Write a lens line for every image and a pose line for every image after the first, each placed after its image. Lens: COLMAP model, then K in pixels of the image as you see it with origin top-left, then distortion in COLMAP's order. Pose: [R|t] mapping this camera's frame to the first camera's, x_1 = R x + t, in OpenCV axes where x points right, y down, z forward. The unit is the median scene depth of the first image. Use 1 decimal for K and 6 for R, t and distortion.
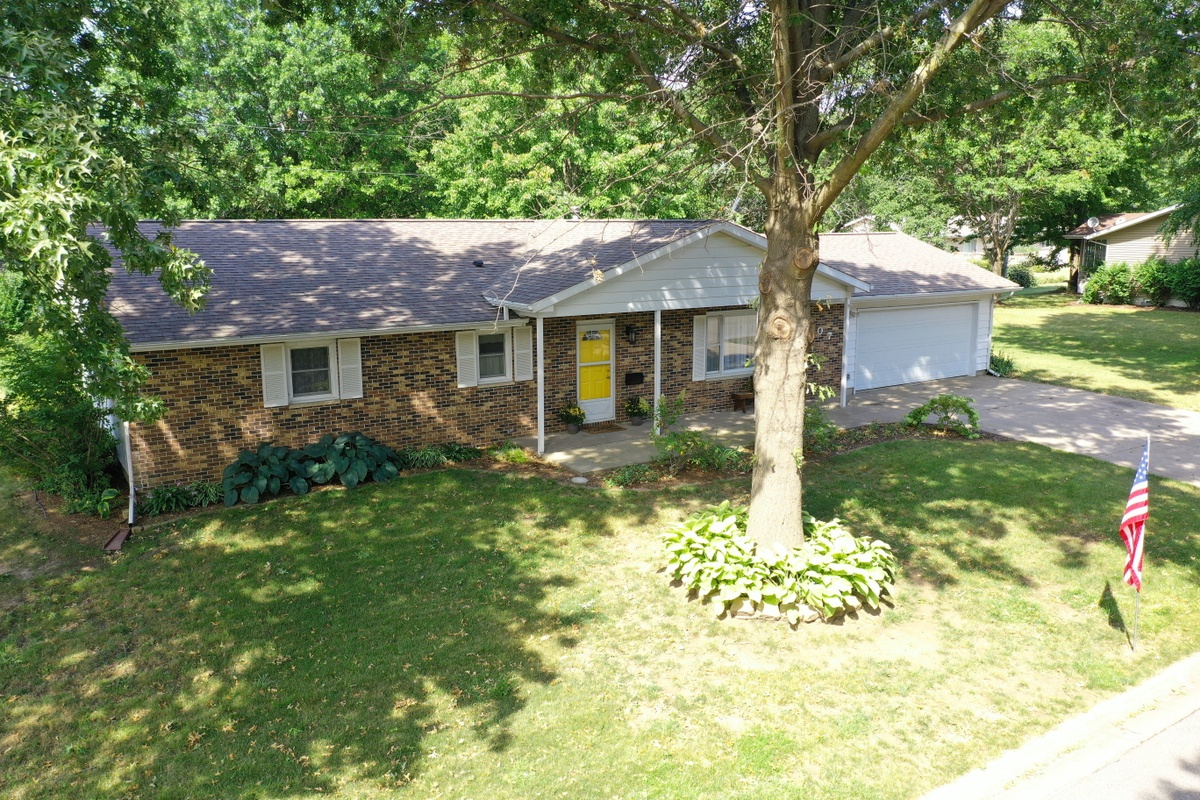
lens RADIAL K [[947.3, 0, 597.5], [0, 947.3, 396.4], [0, 0, 1]] dist [-0.000244, 0.002136]
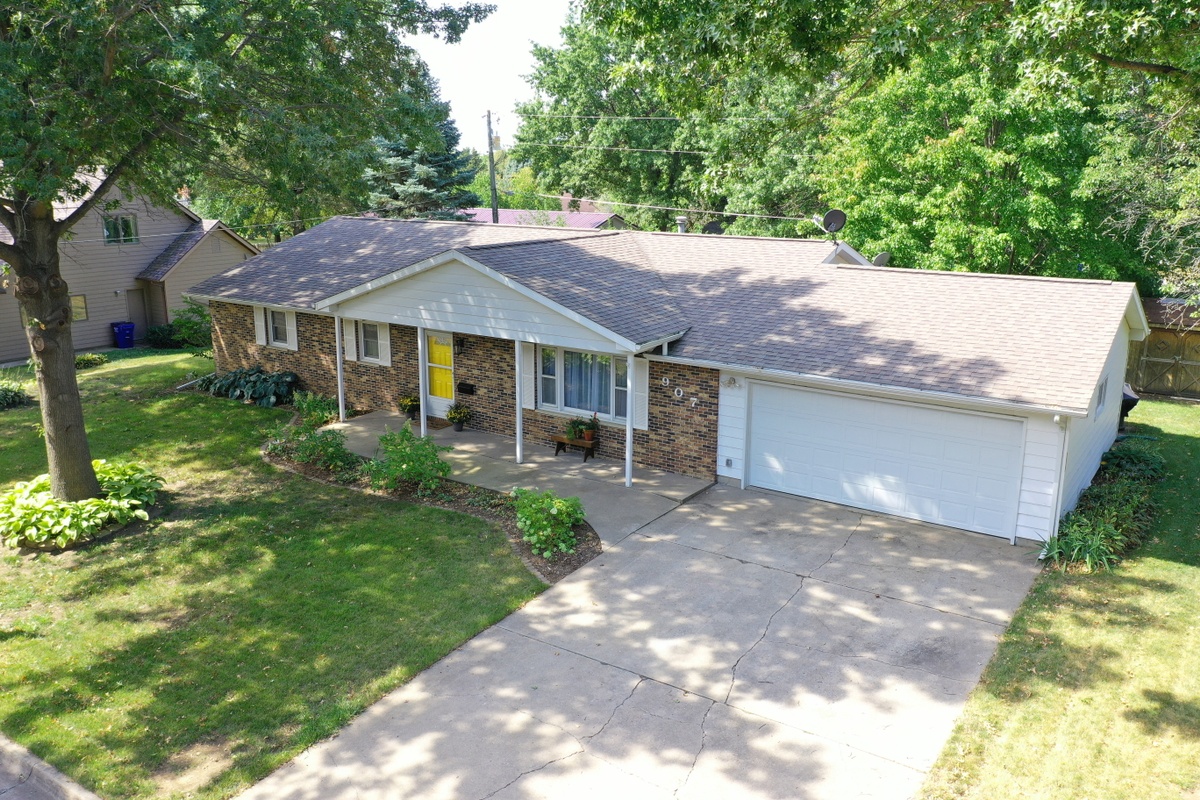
lens RADIAL K [[947.3, 0, 597.5], [0, 947.3, 396.4], [0, 0, 1]] dist [-0.000244, 0.002136]
pose [[0.385640, 0.221660, -0.895627, 1.157607], [-0.173818, 0.970785, 0.165418, -0.233342], [0.906129, 0.091884, 0.412902, 0.756929]]
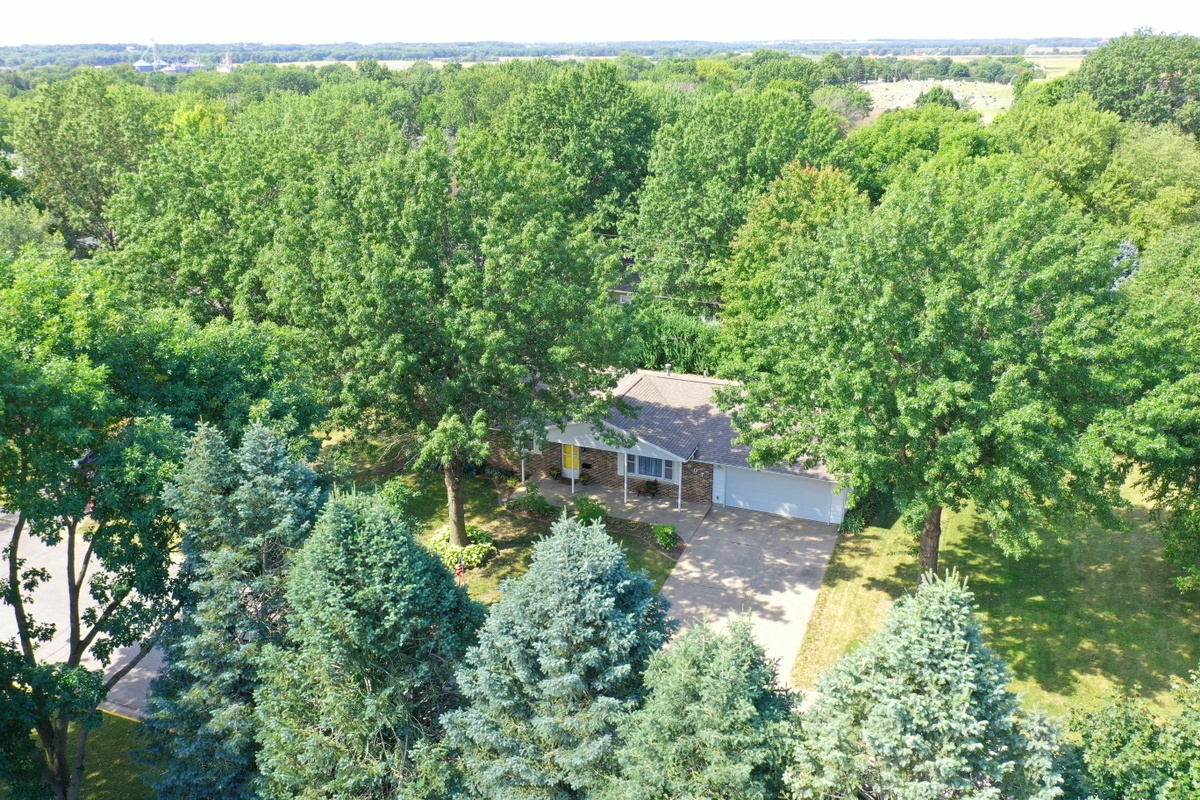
lens RADIAL K [[945.6, 0, 600.9], [0, 945.6, 398.3], [0, 0, 1]] dist [-0.002830, 0.002609]
pose [[0.572601, 0.283809, -0.769143, 1.944066], [-0.142897, 0.958358, 0.247247, -0.821643], [0.807285, -0.031666, 0.589312, -0.347605]]
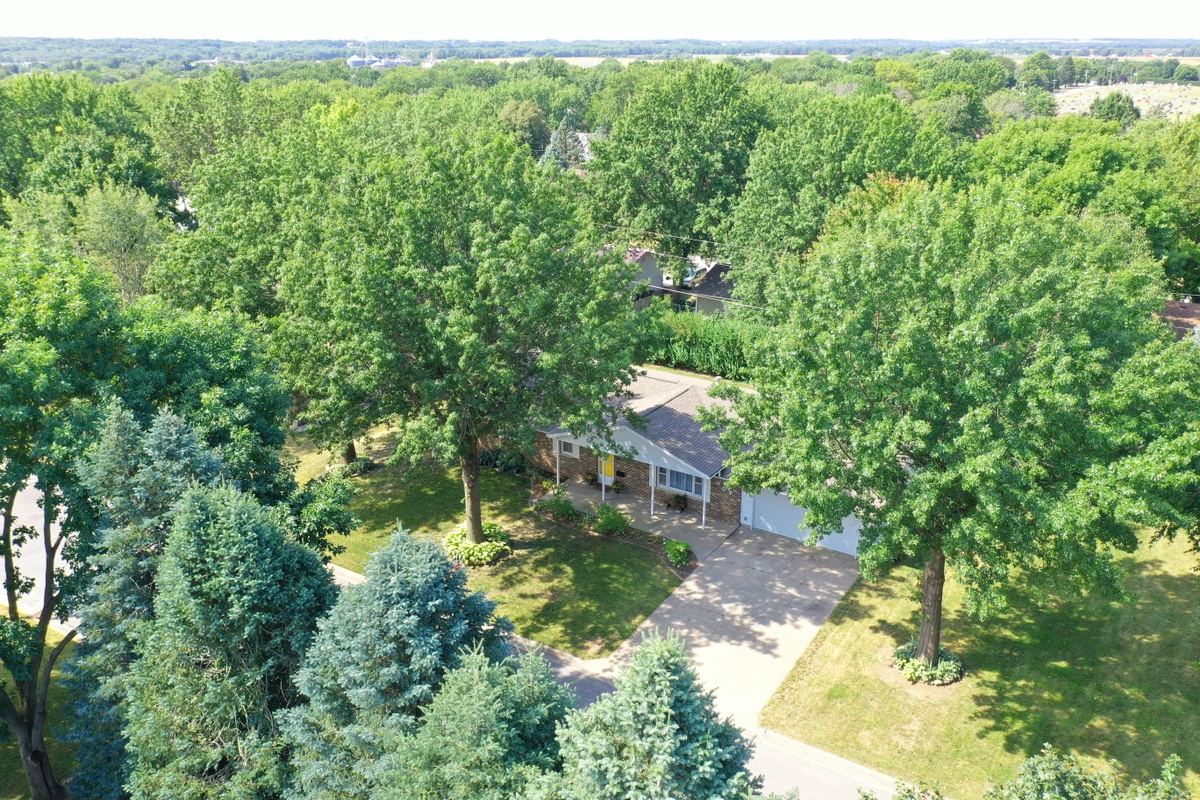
lens RADIAL K [[945.6, 0, 600.9], [0, 945.6, 398.3], [0, 0, 1]] dist [-0.002830, 0.002609]
pose [[0.403282, 0.320981, -0.856933, 2.085540], [-0.164526, 0.946635, 0.277153, -0.890843], [0.900164, 0.029218, 0.434570, -0.034605]]
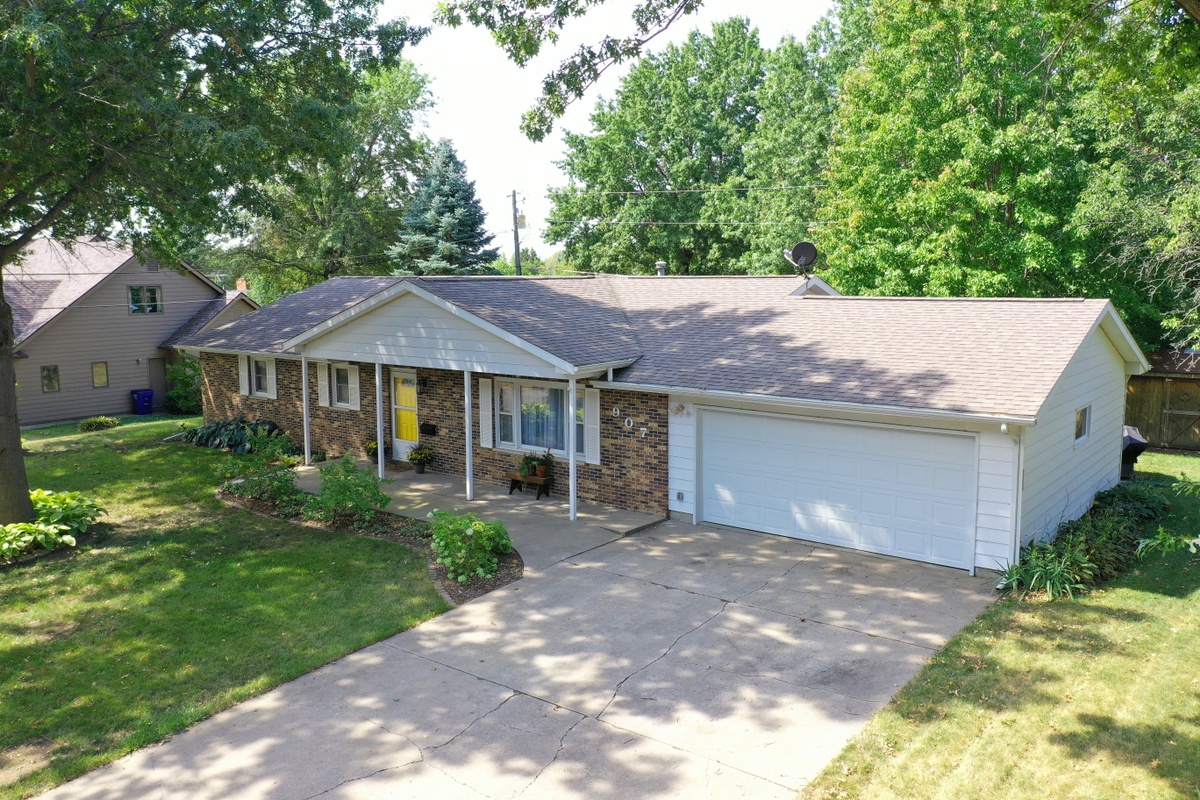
lens RADIAL K [[947.7, 0, 595.9], [0, 947.7, 396.9], [0, 0, 1]] dist [0.001971, 0.000940]
pose [[0.318100, 0.123529, -0.939975, 1.176921], [-0.169379, 0.982928, 0.071854, -0.175361], [0.932804, 0.136356, 0.333592, 0.894645]]
